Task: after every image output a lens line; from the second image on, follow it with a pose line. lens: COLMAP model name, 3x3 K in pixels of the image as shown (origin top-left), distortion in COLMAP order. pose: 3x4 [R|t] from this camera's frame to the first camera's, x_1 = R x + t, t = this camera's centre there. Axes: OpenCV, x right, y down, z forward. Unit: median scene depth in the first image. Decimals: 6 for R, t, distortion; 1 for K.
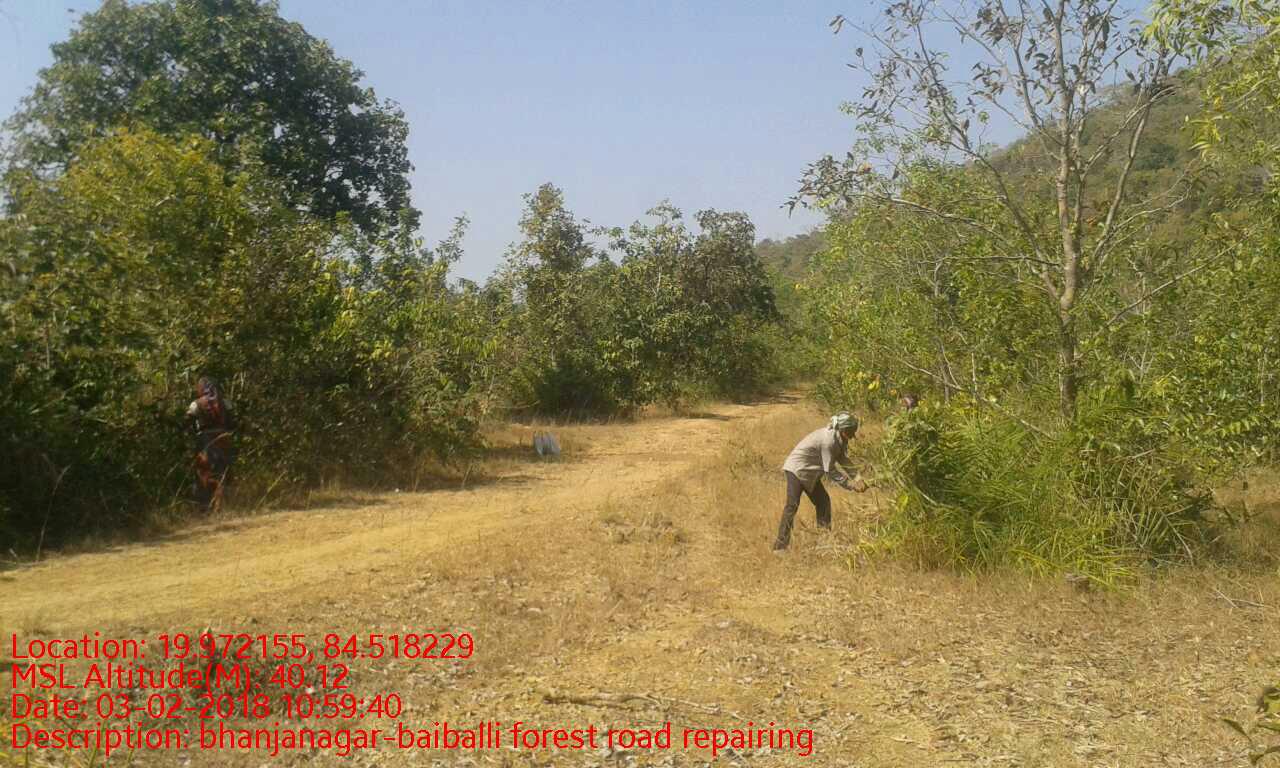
lens RADIAL K [[1282.3, 0, 661.9], [0, 1282.3, 424.4], [0, 0, 1]] dist [0.018733, 0.000000]
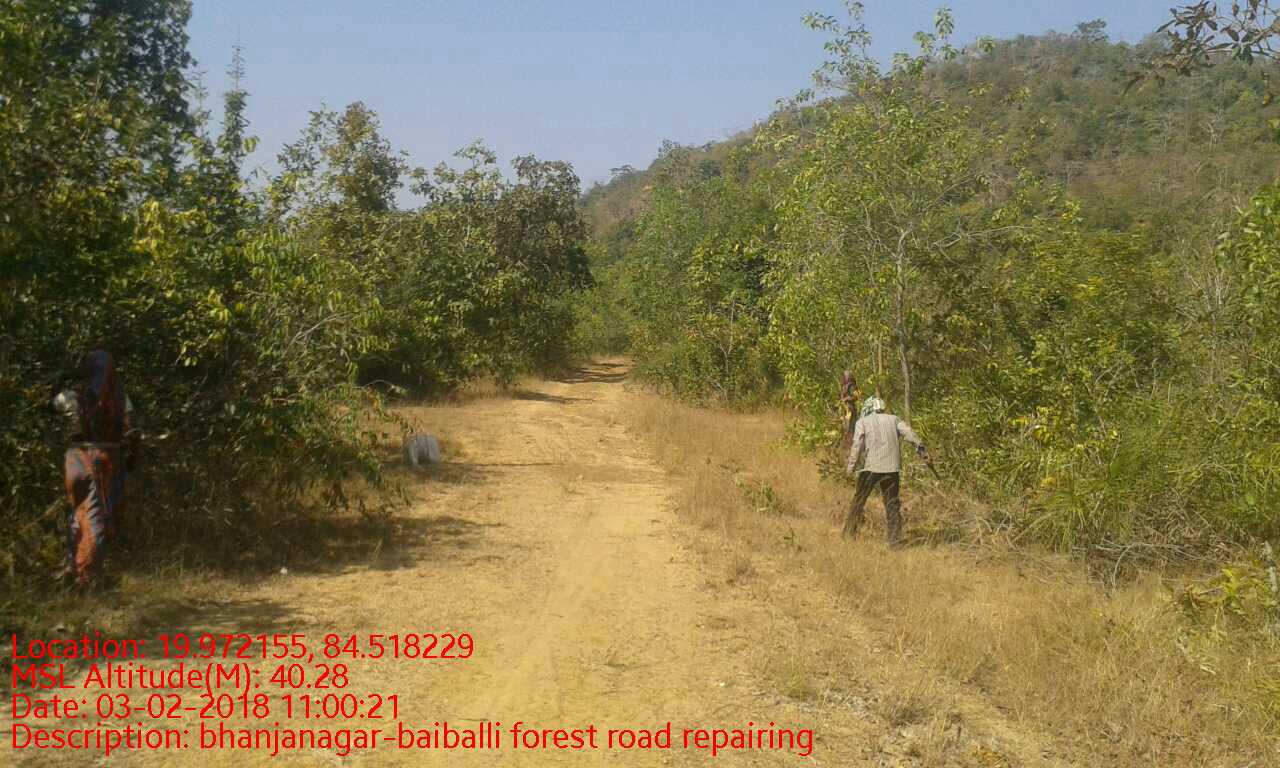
lens RADIAL K [[1282.3, 0, 642.3], [0, 1282.3, 395.8], [0, 0, 1]] dist [0.018733, 0.000000]
pose [[0.980135, 0.041615, 0.193918, -0.064548], [-0.042498, 0.999096, 0.000389, -0.011244], [-0.193727, -0.008623, 0.981018, 0.171122]]
